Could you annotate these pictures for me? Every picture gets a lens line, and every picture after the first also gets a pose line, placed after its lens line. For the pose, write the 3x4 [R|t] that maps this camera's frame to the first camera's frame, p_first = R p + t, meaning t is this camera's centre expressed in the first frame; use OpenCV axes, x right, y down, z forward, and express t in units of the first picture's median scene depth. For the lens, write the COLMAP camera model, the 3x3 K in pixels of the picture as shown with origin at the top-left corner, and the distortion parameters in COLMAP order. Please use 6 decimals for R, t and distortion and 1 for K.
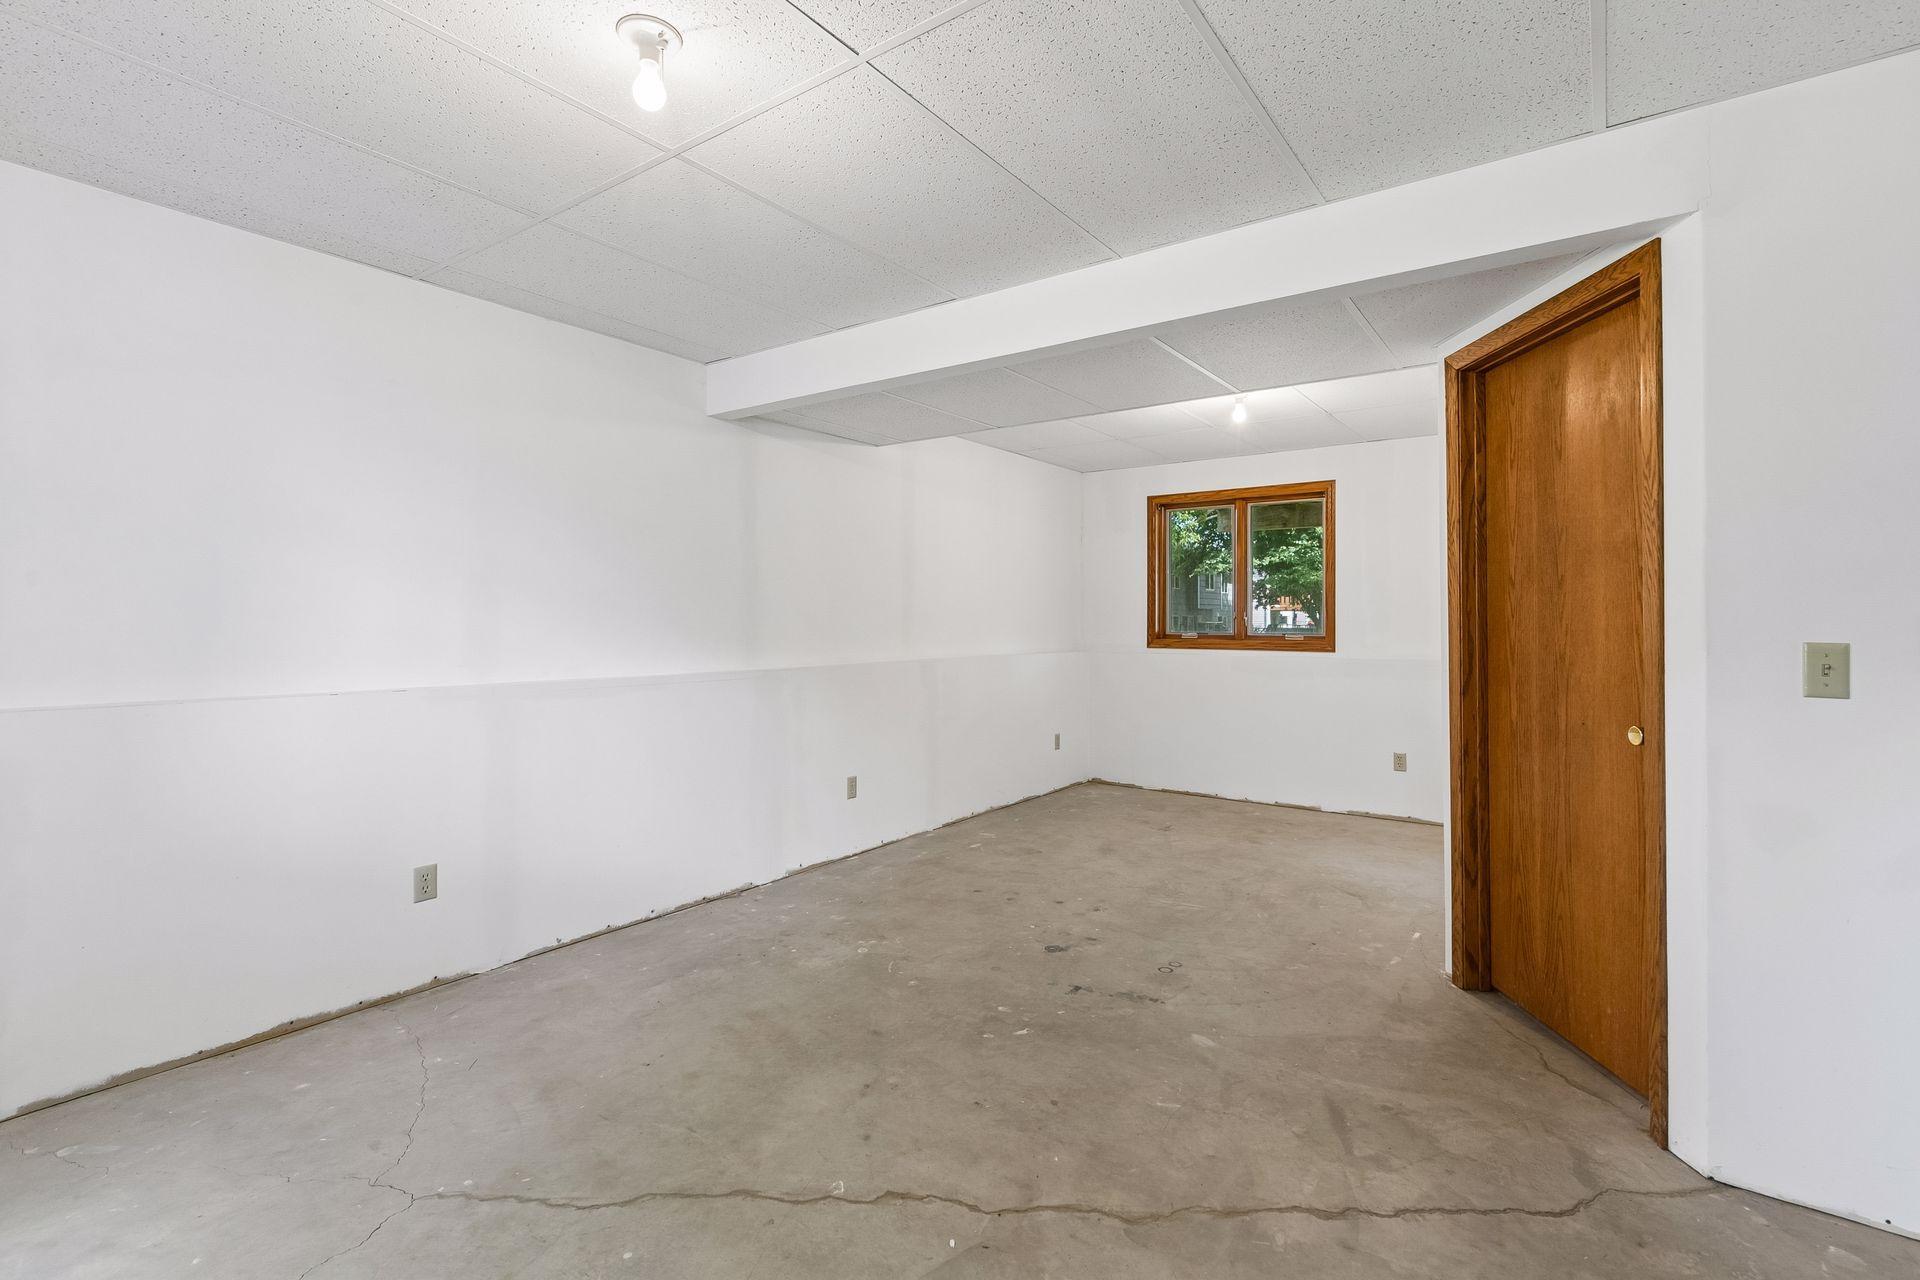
lens RADIAL K [[877.5, 0, 967.8], [0, 877.5, 630.5], [0, 0, 1]] dist [-0.001624, 0.000404]
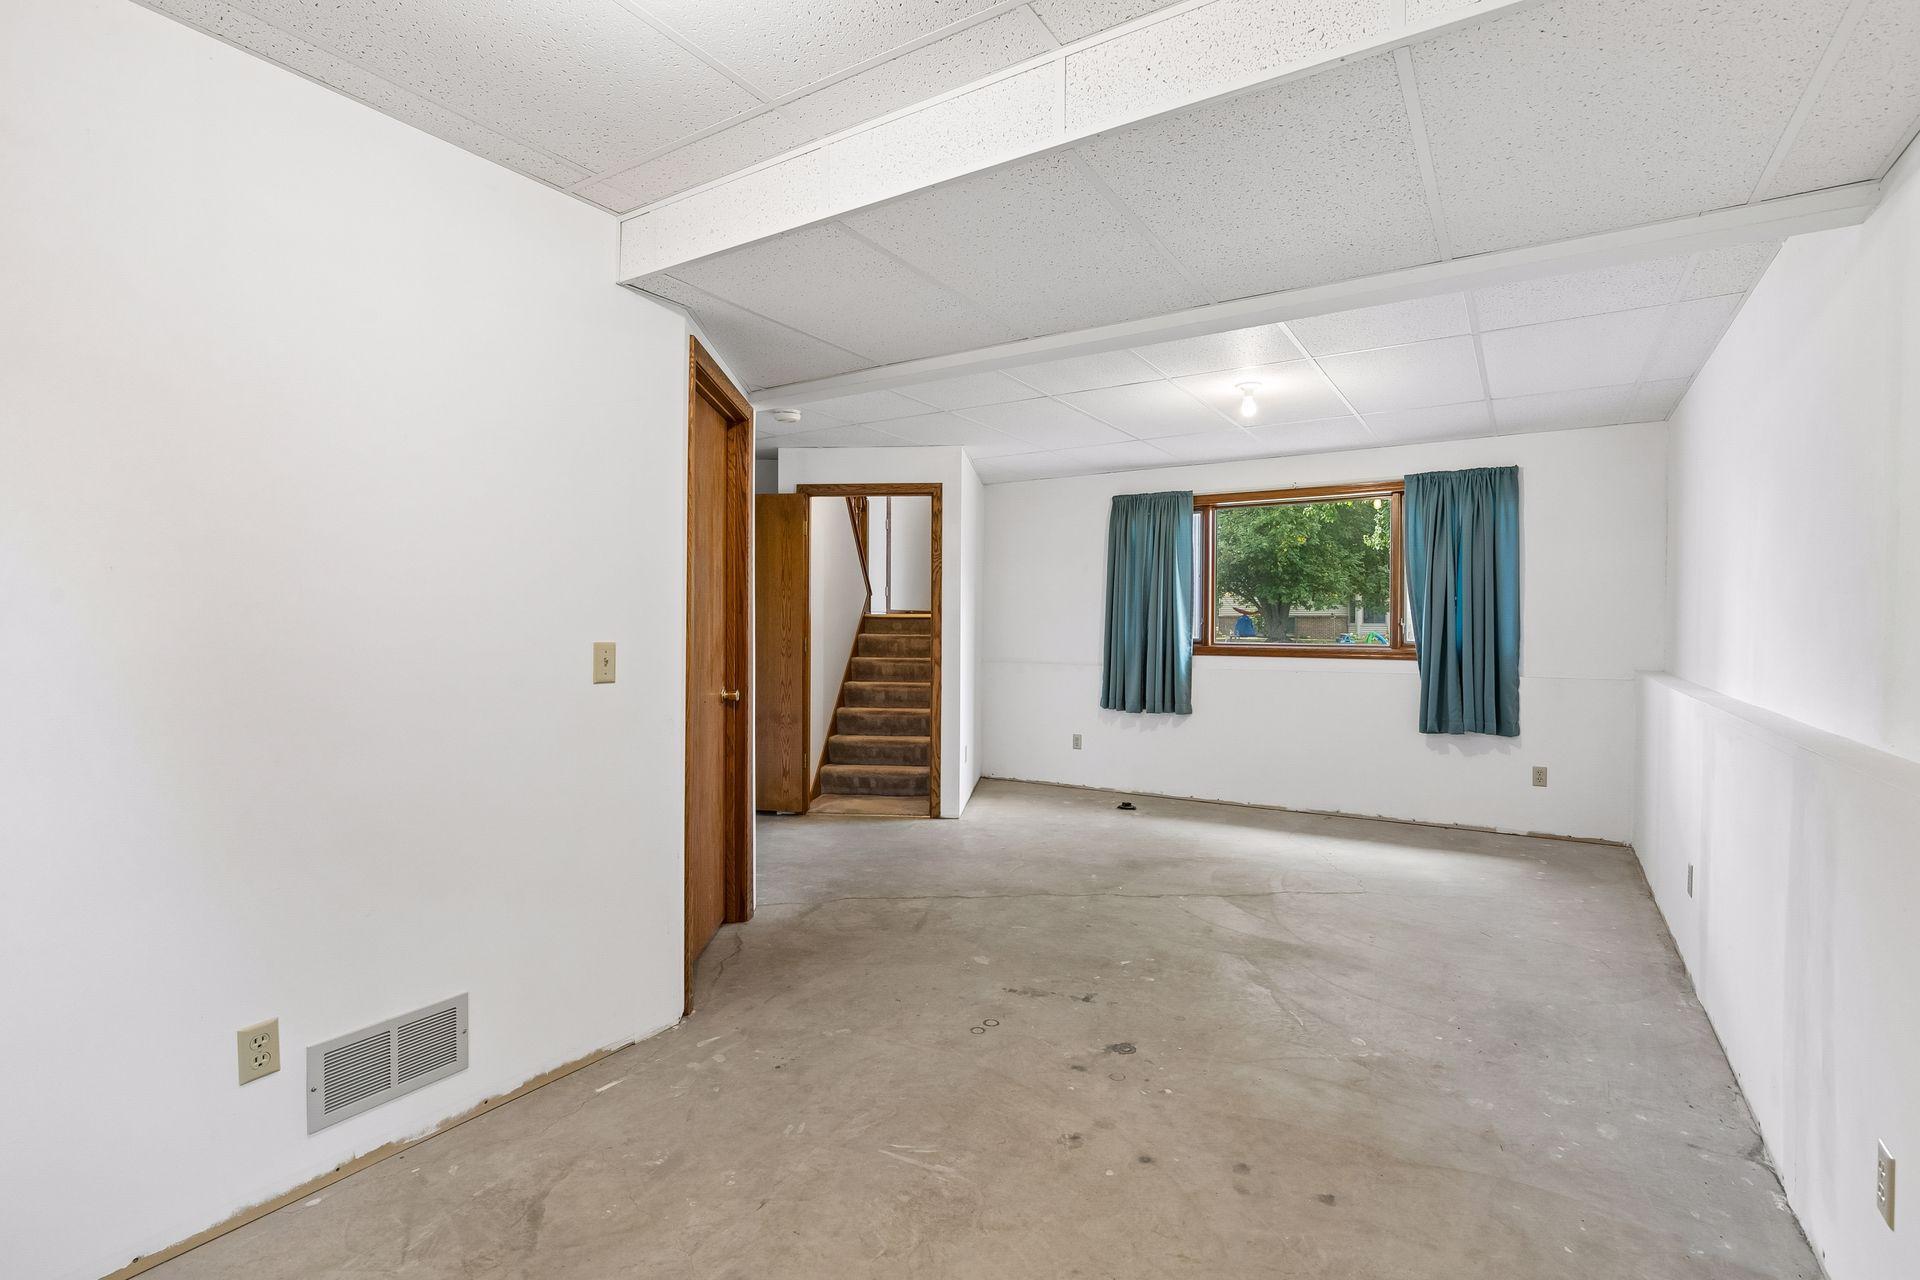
lens RADIAL K [[877.5, 0, 956.0], [0, 877.5, 632.8], [0, 0, 1]] dist [-0.001624, 0.000404]
pose [[-0.998978, -0.006403, -0.044754, 0.325830], [-0.007330, 0.999761, 0.020572, -0.027829], [0.044612, 0.020879, -0.998786, 2.016364]]
